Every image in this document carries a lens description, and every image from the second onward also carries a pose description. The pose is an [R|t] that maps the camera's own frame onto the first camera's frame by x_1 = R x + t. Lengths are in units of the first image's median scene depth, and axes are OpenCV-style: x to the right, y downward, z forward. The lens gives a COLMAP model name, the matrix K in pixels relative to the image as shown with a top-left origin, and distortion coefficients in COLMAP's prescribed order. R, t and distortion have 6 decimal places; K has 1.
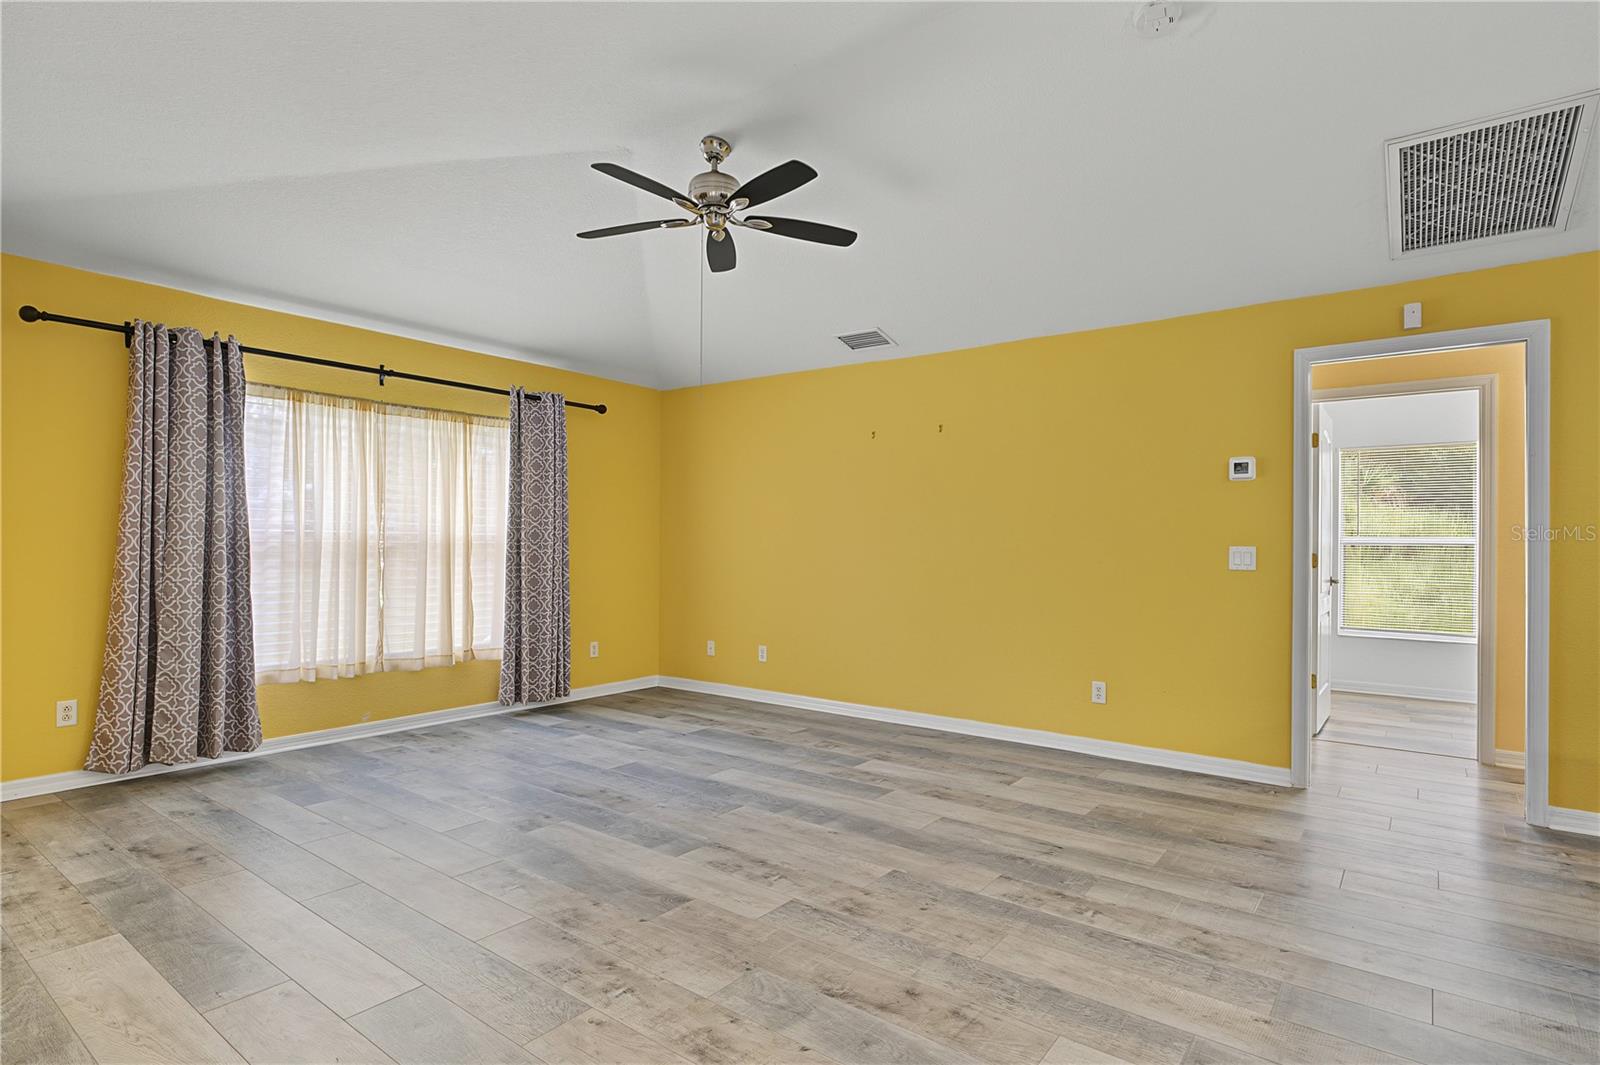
lens RADIAL K [[820.1, 0, 805.7], [0, 820.1, 539.2], [0, 0, 1]] dist [-0.006414, 0.001751]
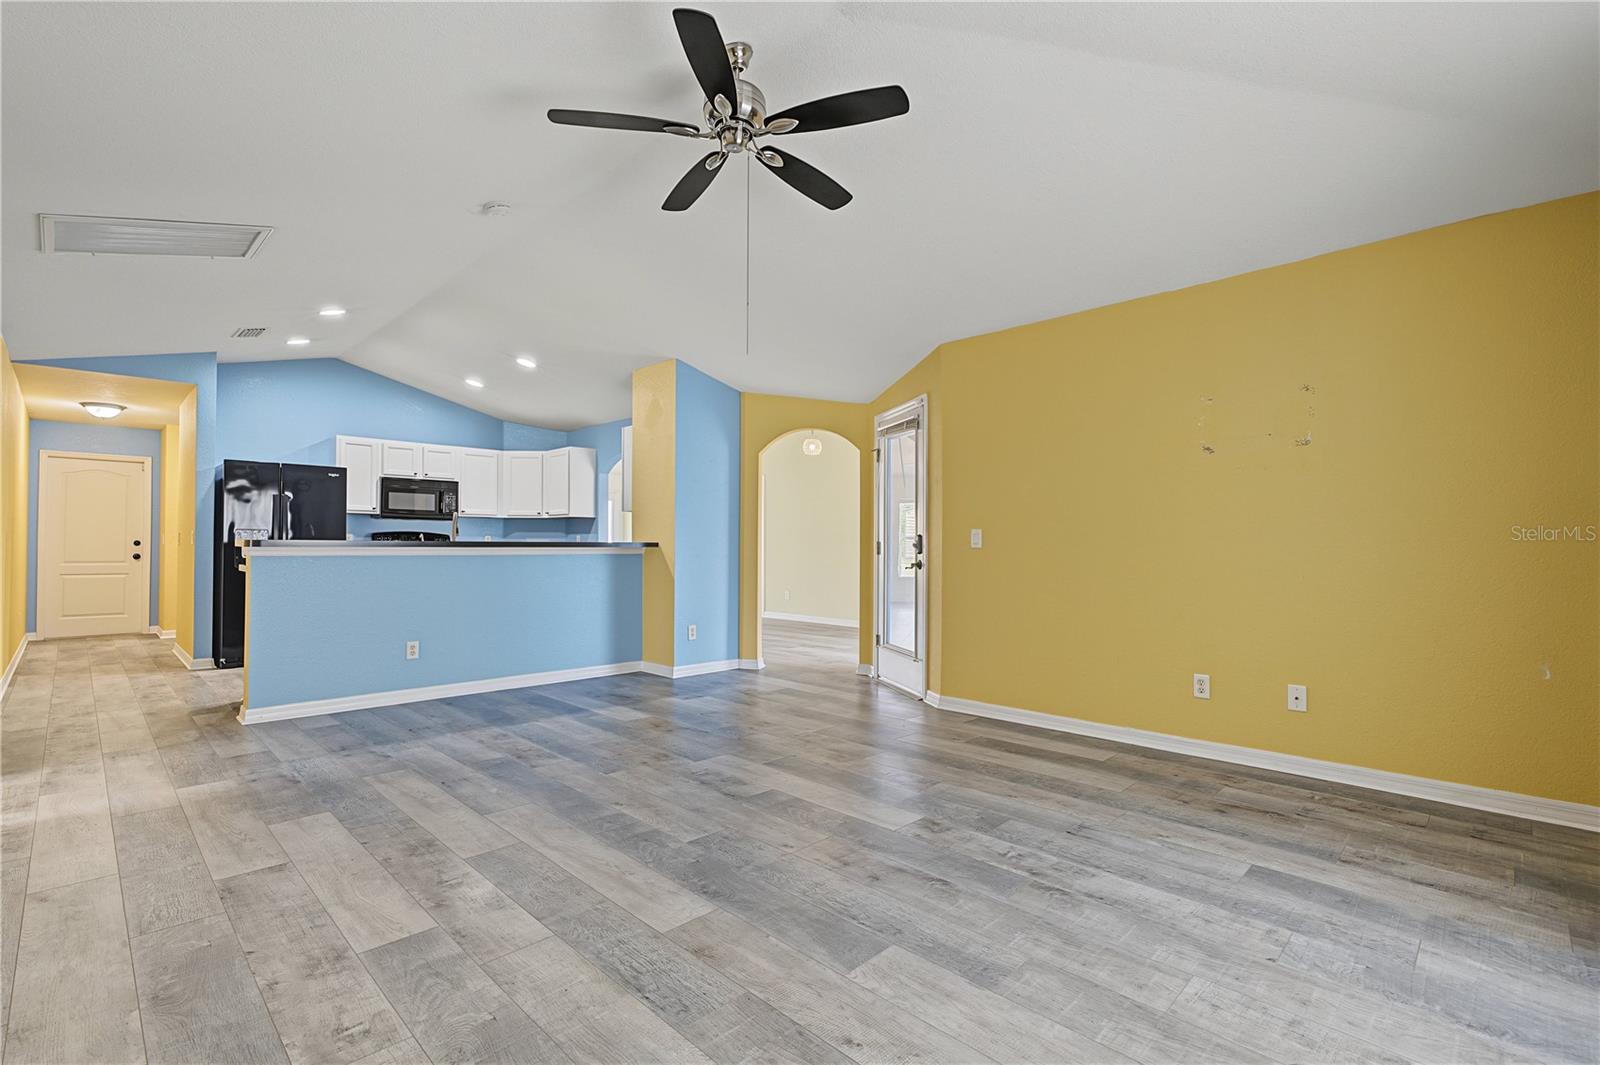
lens RADIAL K [[726.8, 0, 805.2], [0, 726.8, 539.1], [0, 0, 1]] dist [-0.009237, 0.003789]
pose [[-0.991560, -0.011397, 0.129145, -0.322929], [-0.013228, 0.999824, -0.013329, 0.042204], [-0.128970, -0.014925, -0.991536, 1.960878]]
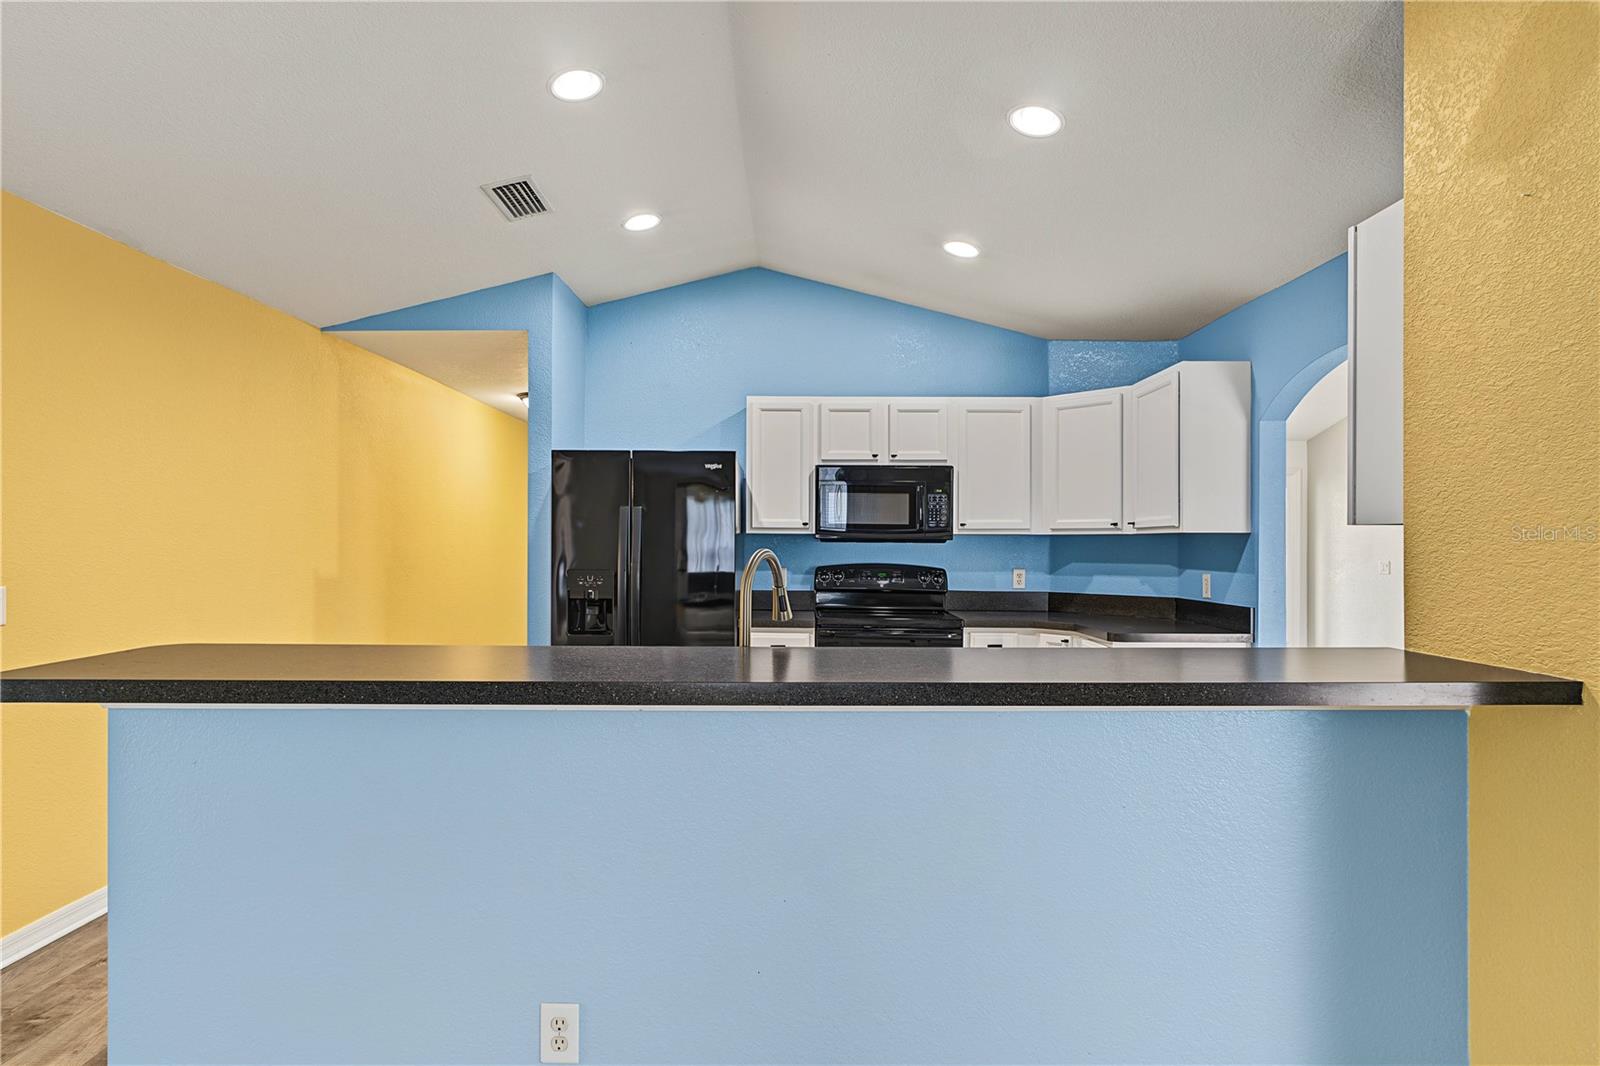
lens RADIAL K [[820.1, 0, 800.9], [0, 820.1, 548.5], [0, 0, 1]] dist [-0.006414, 0.001751]
pose [[-0.611251, -0.015030, 0.791294, 0.219664], [-0.013784, 0.999870, 0.008343, -0.038424], [-0.791317, -0.005807, -0.611379, 0.716353]]
